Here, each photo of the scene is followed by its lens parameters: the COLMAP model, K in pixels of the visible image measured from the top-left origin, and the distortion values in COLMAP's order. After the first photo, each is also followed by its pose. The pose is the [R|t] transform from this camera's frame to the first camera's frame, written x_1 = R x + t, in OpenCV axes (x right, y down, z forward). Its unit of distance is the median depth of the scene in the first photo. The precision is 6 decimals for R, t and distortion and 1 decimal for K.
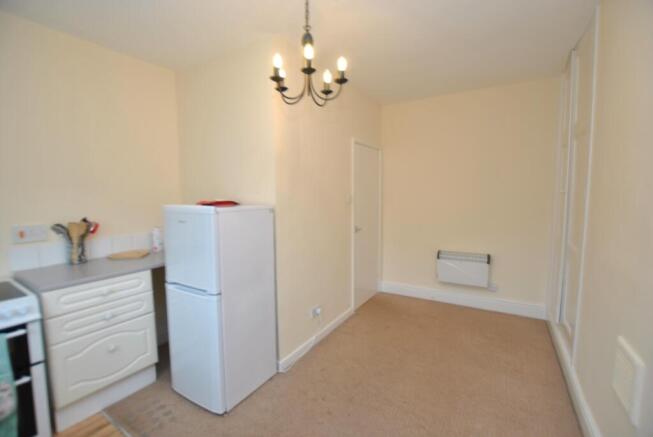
lens RADIAL K [[297.2, 0, 330.7], [0, 297.2, 218.6], [0, 0, 1]] dist [0.000810, 0.000284]
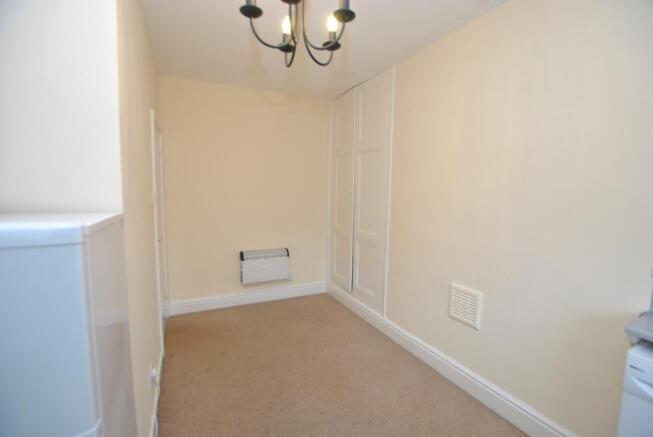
lens RADIAL K [[297.2, 0, 330.7], [0, 297.2, 218.6], [0, 0, 1]] dist [0.000810, 0.000284]
pose [[0.549841, -0.062430, 0.832933, -0.282296], [0.053908, 0.997776, 0.039199, -0.020655], [-0.833528, 0.023348, 0.551984, 0.260796]]
